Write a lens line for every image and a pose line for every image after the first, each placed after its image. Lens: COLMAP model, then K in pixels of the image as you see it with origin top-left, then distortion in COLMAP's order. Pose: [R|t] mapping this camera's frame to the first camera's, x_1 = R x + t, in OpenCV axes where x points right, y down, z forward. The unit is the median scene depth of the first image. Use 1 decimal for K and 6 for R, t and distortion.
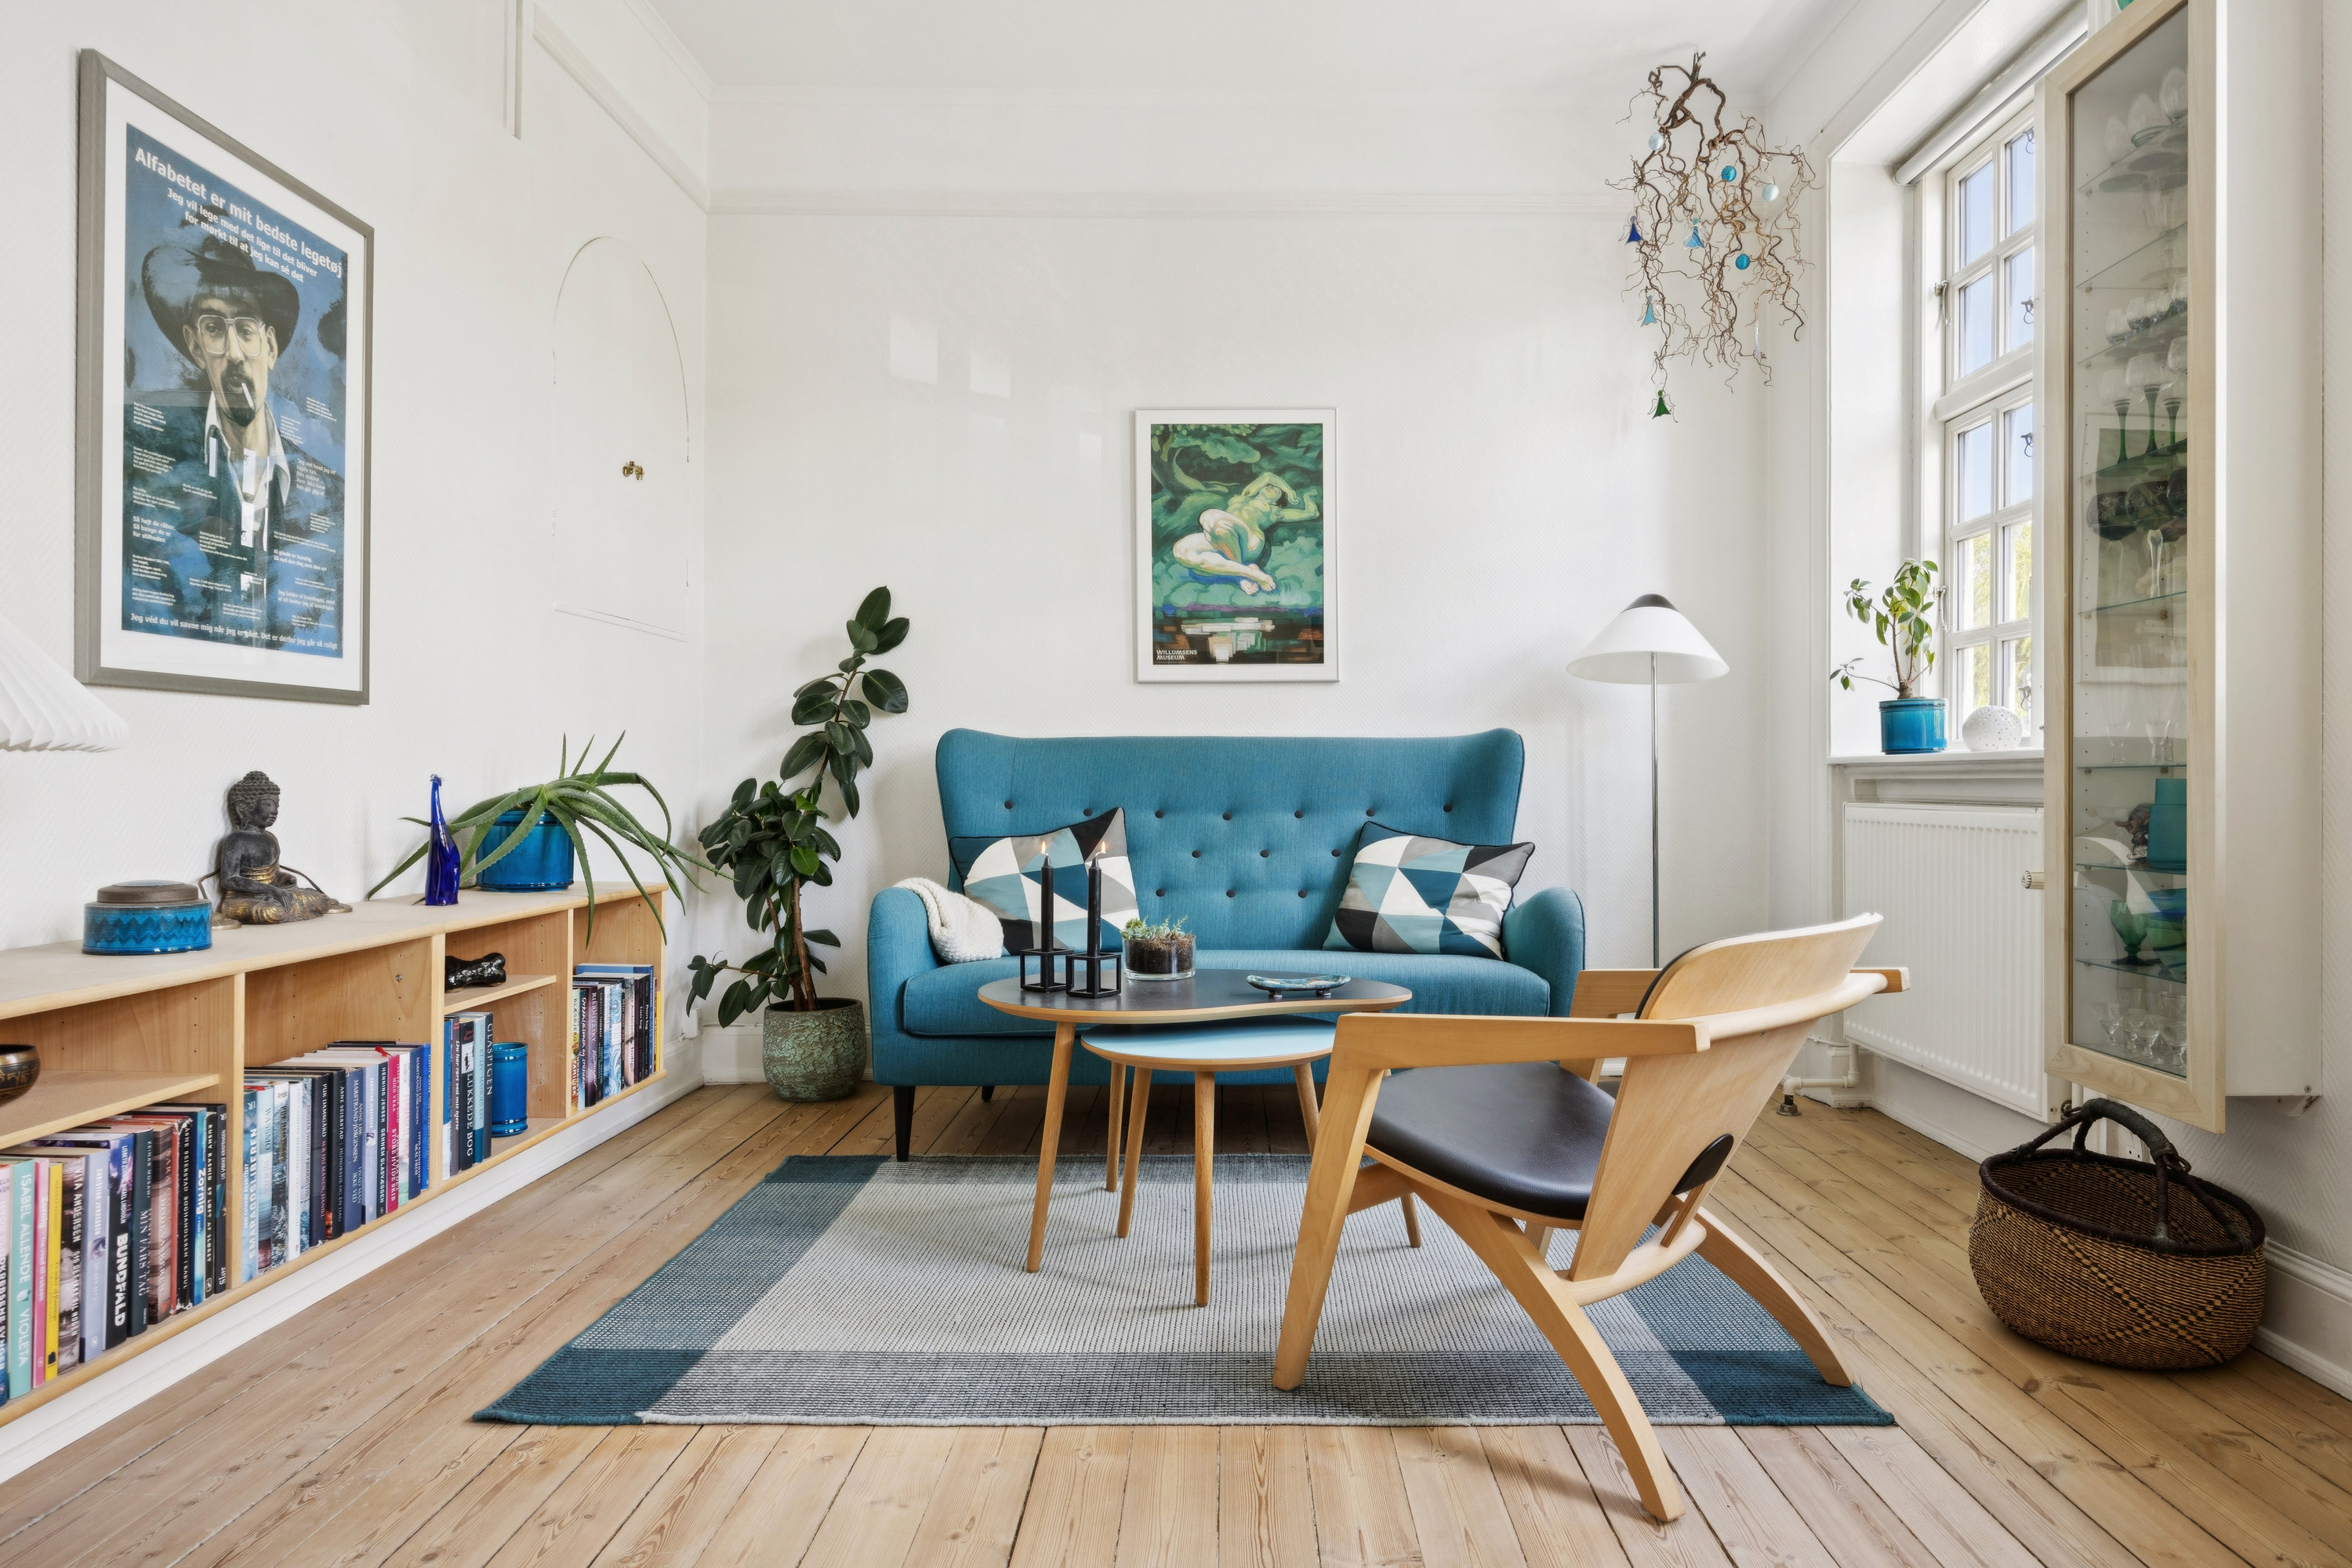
lens RADIAL K [[1491.1, 0, 1183.2], [0, 1491.1, 776.4], [0, 0, 1]] dist [-0.019577, 0.002997]
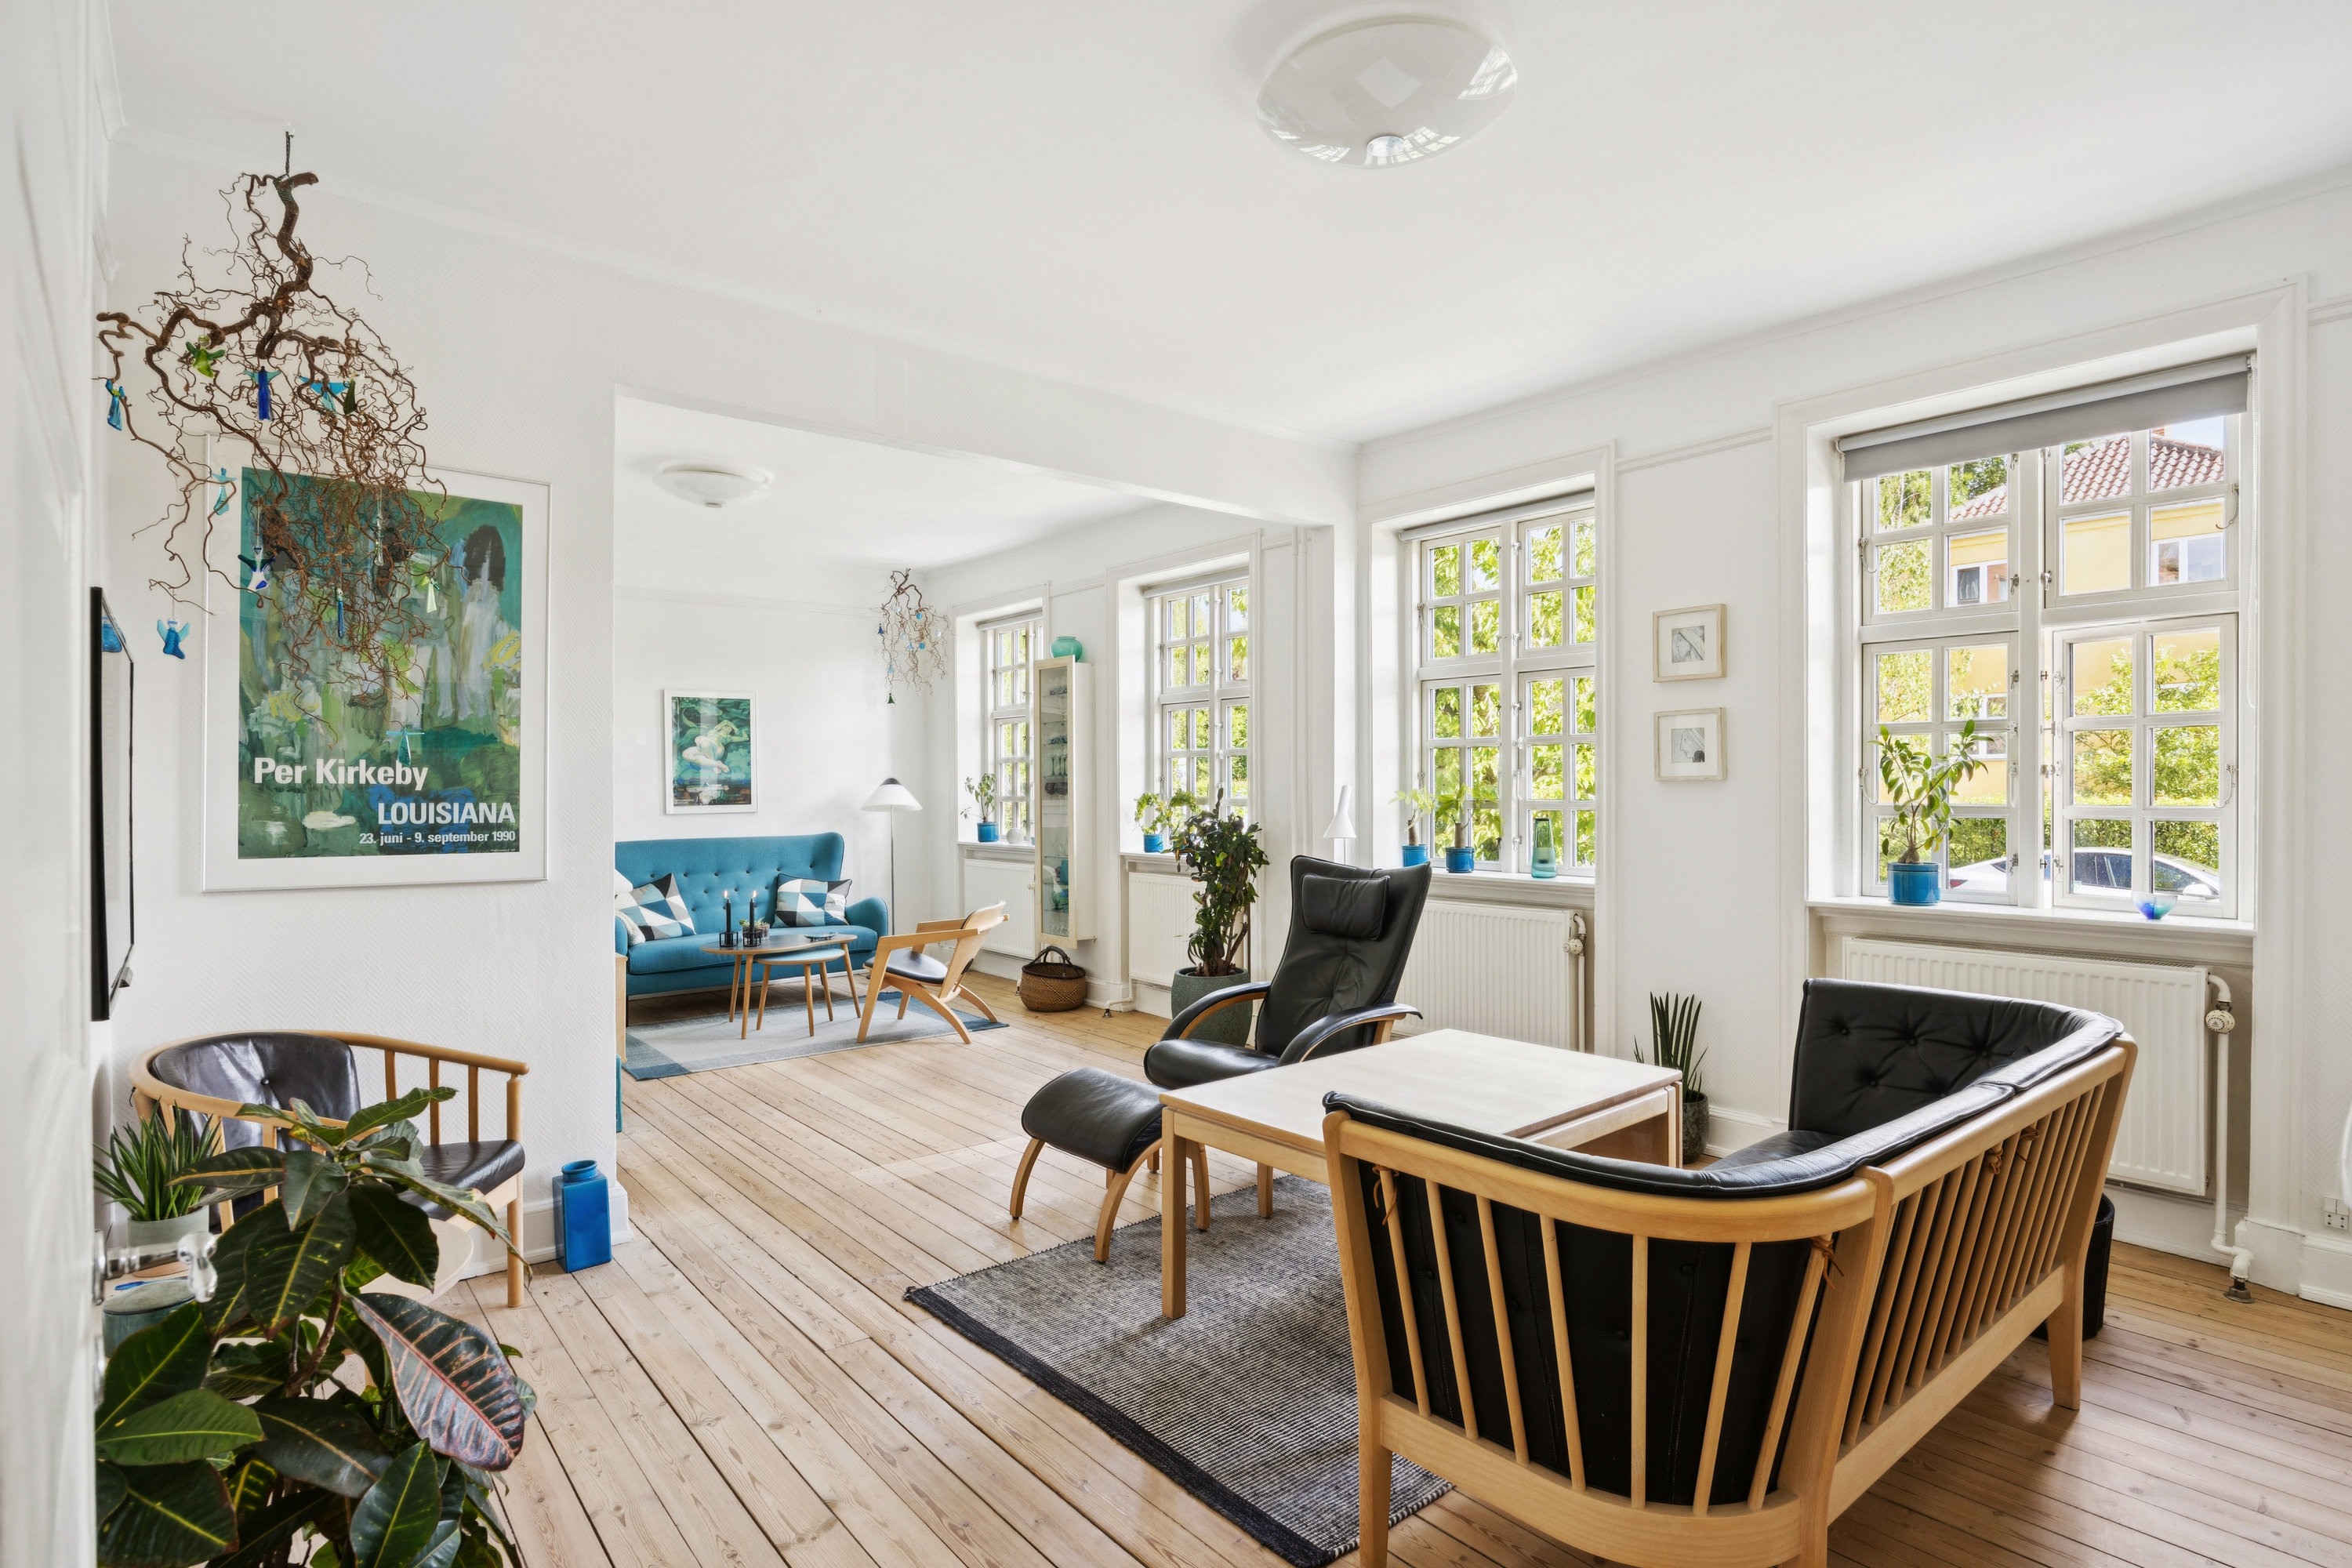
lens RADIAL K [[1199.4, 0, 1182.1], [0, 1199.4, 789.5], [0, 0, 1]] dist [0.000451, 0.000072]
pose [[0.772808, -0.006918, 0.634603, -0.632435], [0.006623, 0.999974, 0.002836, -0.111831], [-0.634606, 0.002011, 0.772833, -0.944163]]
